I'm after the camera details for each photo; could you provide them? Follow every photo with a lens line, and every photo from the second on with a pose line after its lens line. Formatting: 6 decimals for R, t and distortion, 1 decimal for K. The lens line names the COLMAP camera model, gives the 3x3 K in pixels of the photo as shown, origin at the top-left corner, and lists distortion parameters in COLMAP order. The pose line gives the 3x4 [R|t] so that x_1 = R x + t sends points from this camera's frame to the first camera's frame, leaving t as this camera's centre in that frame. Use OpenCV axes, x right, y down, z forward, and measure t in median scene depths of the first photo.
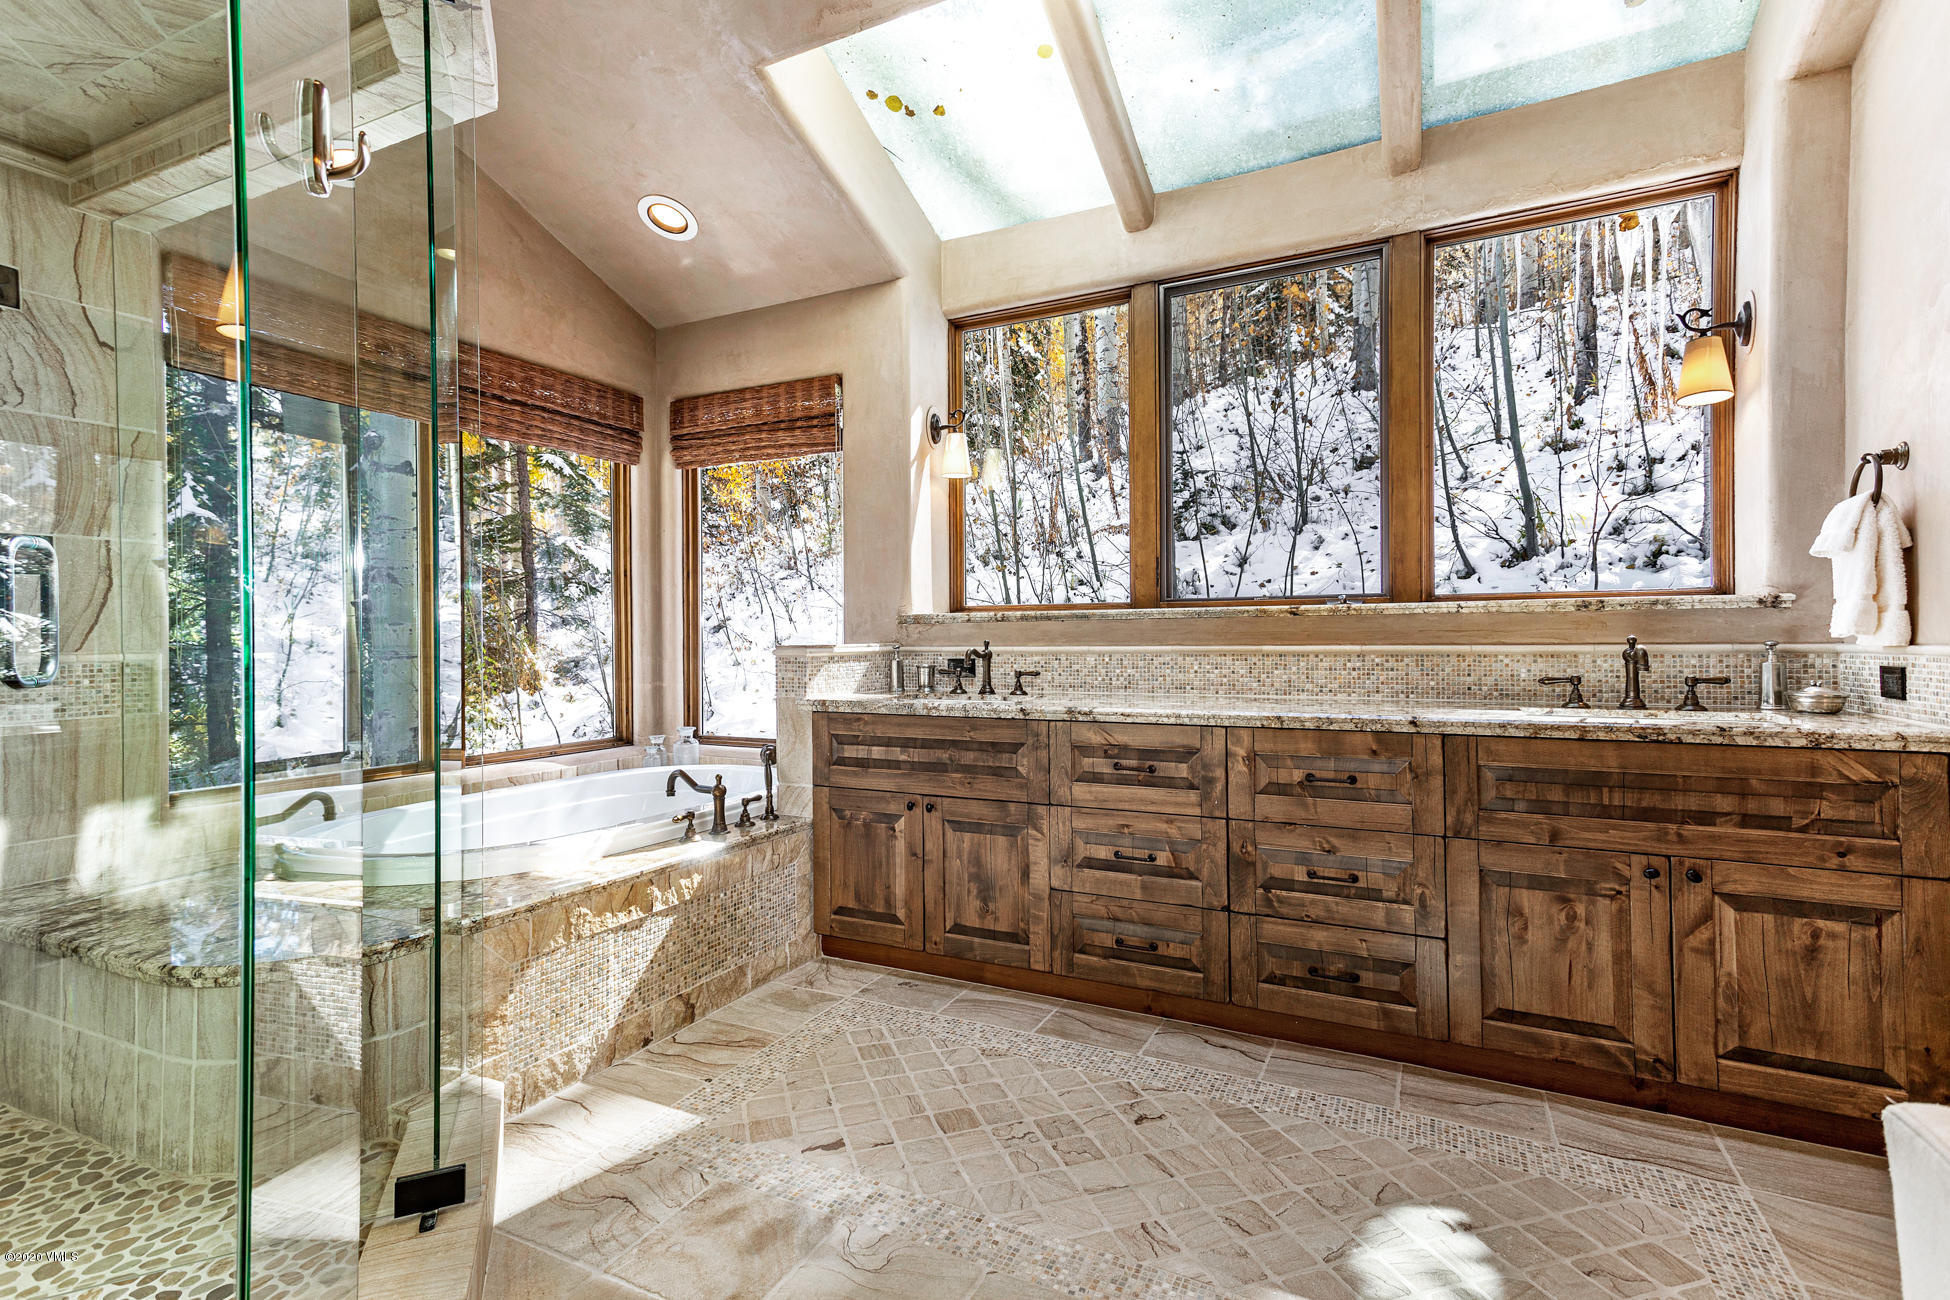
lens RADIAL K [[927.1, 0, 977.1], [0, 927.1, 644.3], [0, 0, 1]] dist [0.028264, 0.000925]
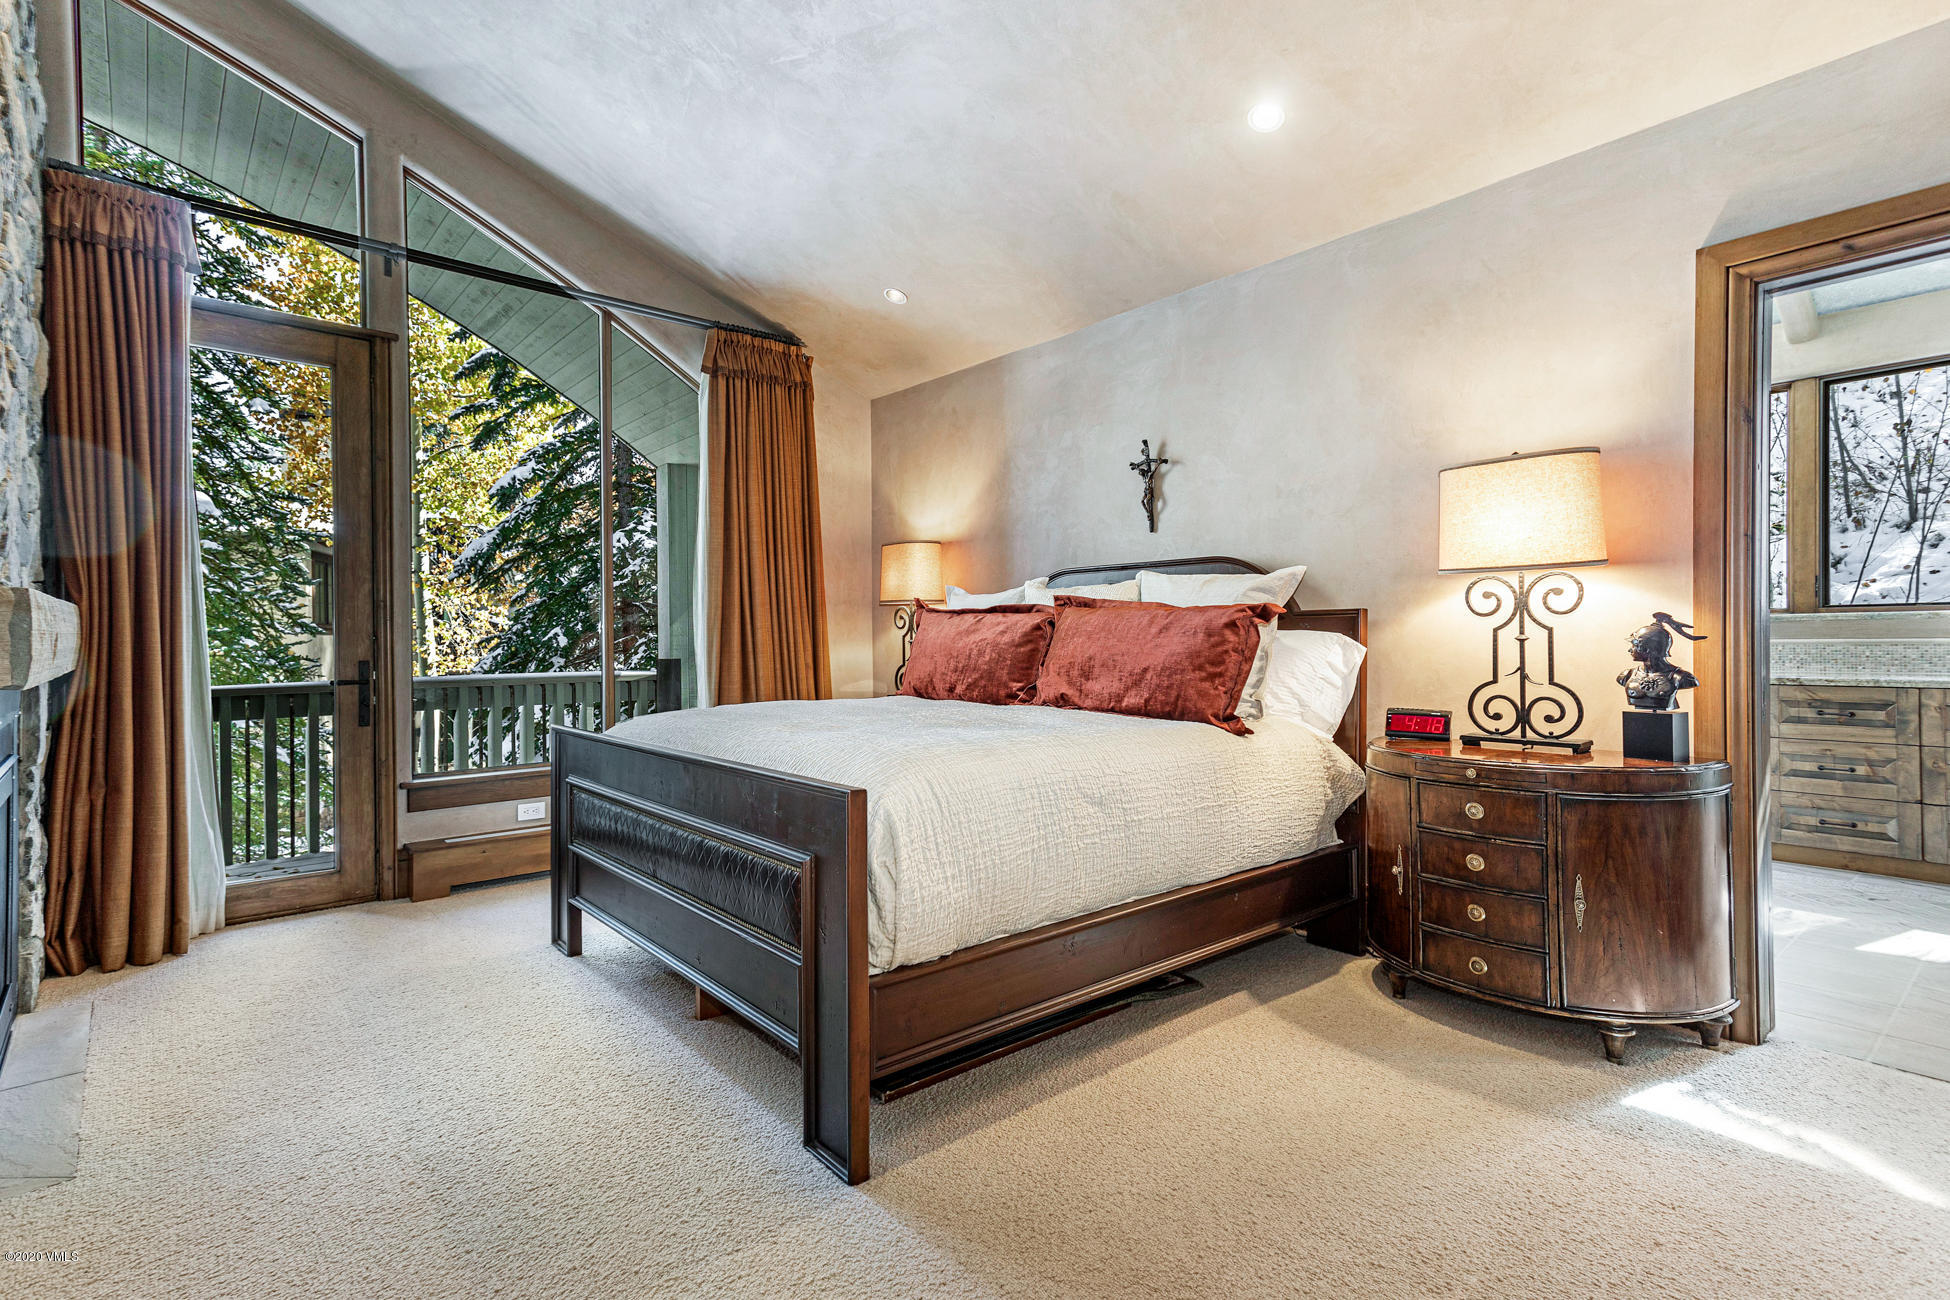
lens RADIAL K [[927.1, 0, 966.7], [0, 927.1, 646.7], [0, 0, 1]] dist [0.028264, 0.000925]
pose [[0.916528, 0.002649, -0.399962, -0.552036], [-0.002573, 0.999996, 0.000726, 0.019434], [0.399963, 0.000364, 0.916531, -1.106233]]
